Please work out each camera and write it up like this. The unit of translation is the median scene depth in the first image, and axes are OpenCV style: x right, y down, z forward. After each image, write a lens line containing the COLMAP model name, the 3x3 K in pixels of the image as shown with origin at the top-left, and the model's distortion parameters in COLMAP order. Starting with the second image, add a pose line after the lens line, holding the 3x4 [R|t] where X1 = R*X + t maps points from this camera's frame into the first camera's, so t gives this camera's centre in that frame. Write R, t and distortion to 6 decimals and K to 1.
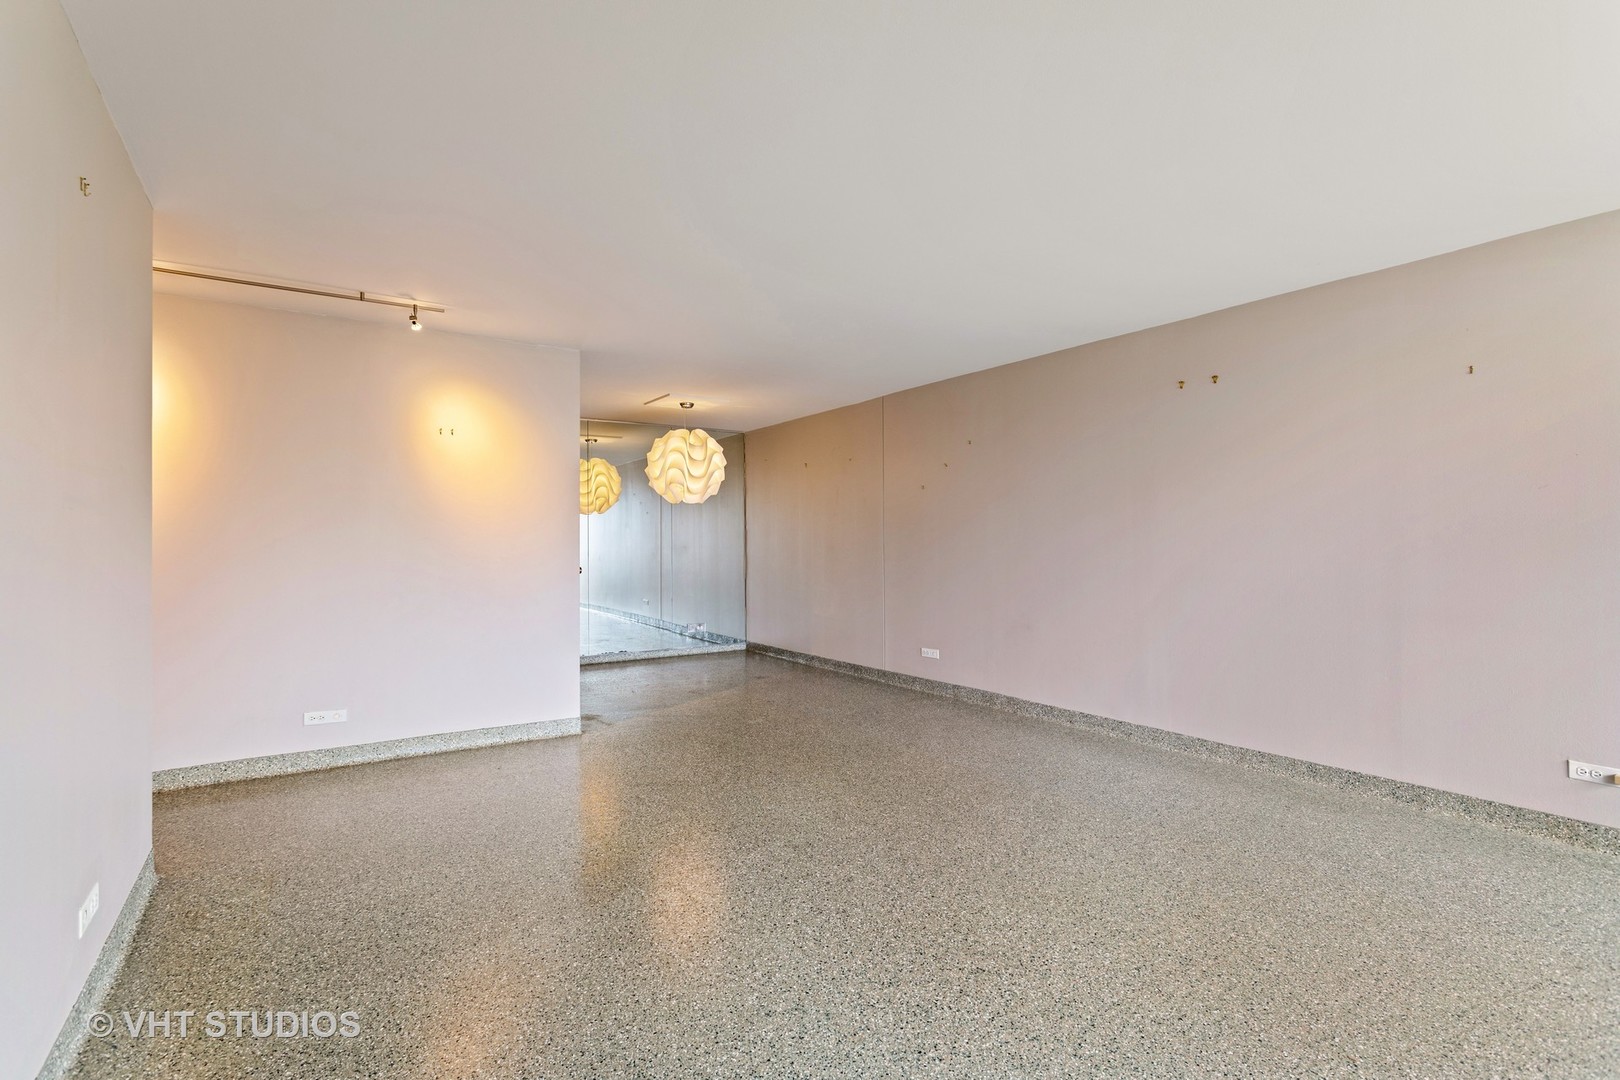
lens RADIAL K [[766.0, 0, 809.7], [0, 766.0, 537.9], [0, 0, 1]] dist [0.000171, -0.000272]
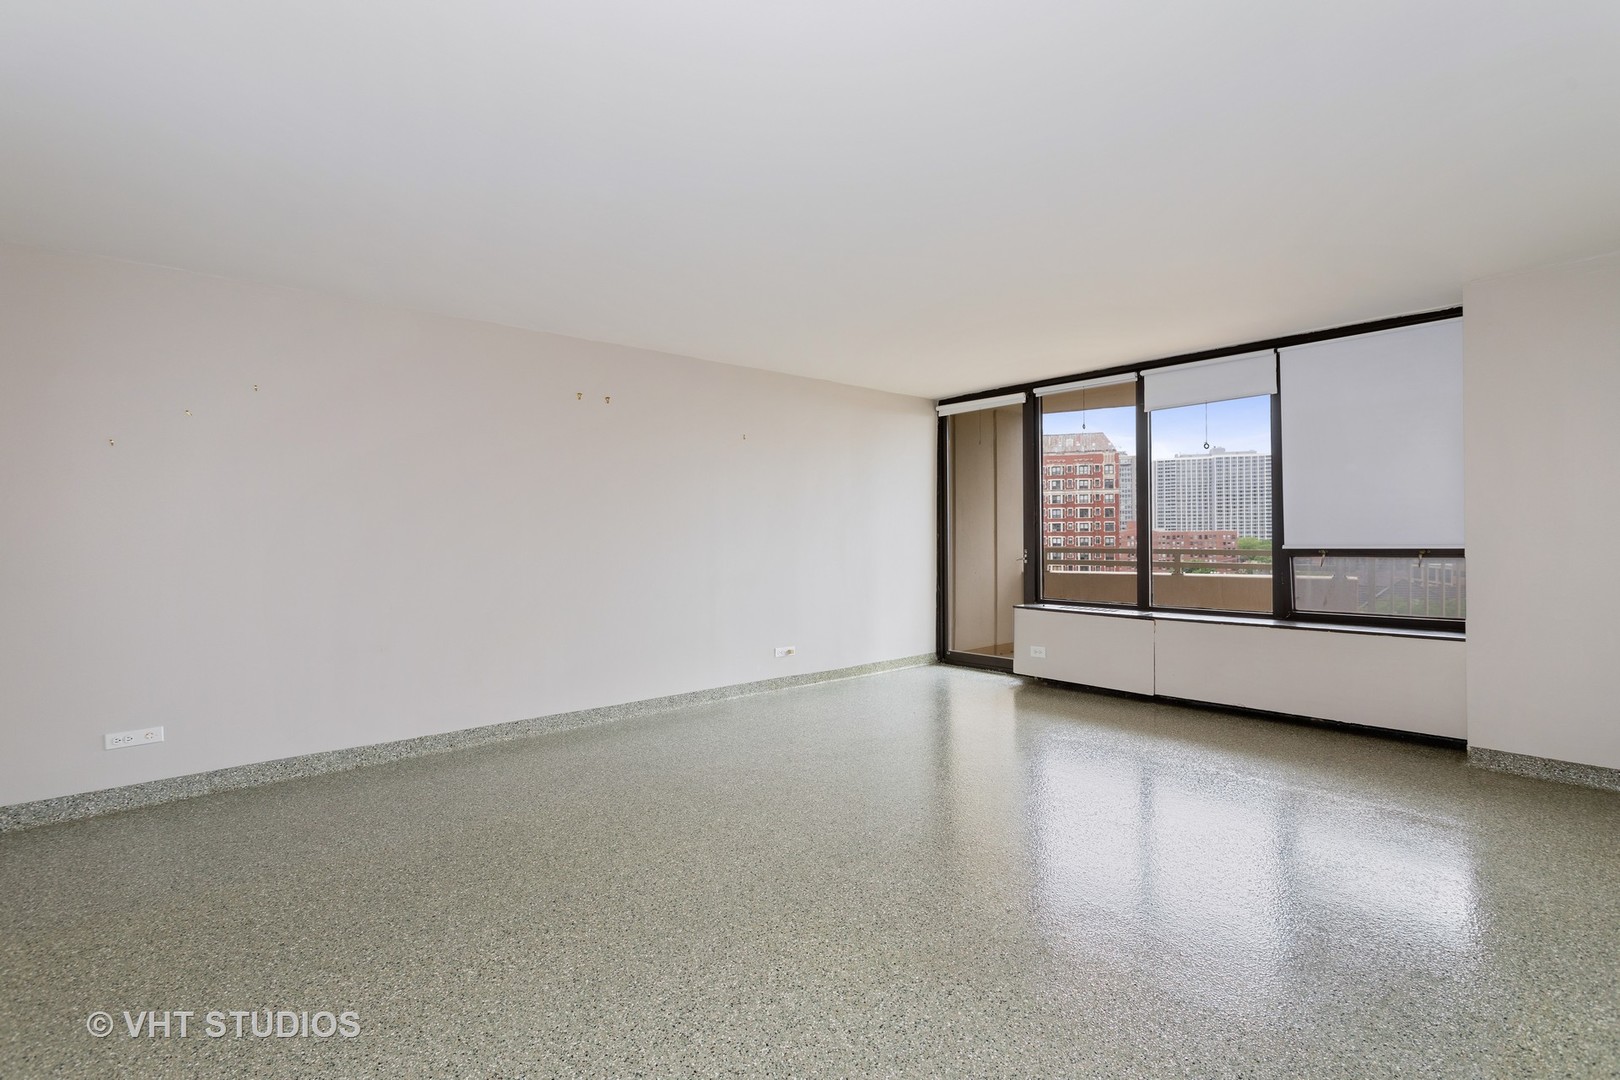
lens RADIAL K [[766.0, 0, 801.8], [0, 766.0, 536.9], [0, 0, 1]] dist [0.000171, -0.000272]
pose [[-0.130530, 0.003088, 0.991440, -0.847674], [0.004772, 0.999986, -0.002487, 0.011479], [-0.991433, 0.004407, -0.130543, 1.063352]]
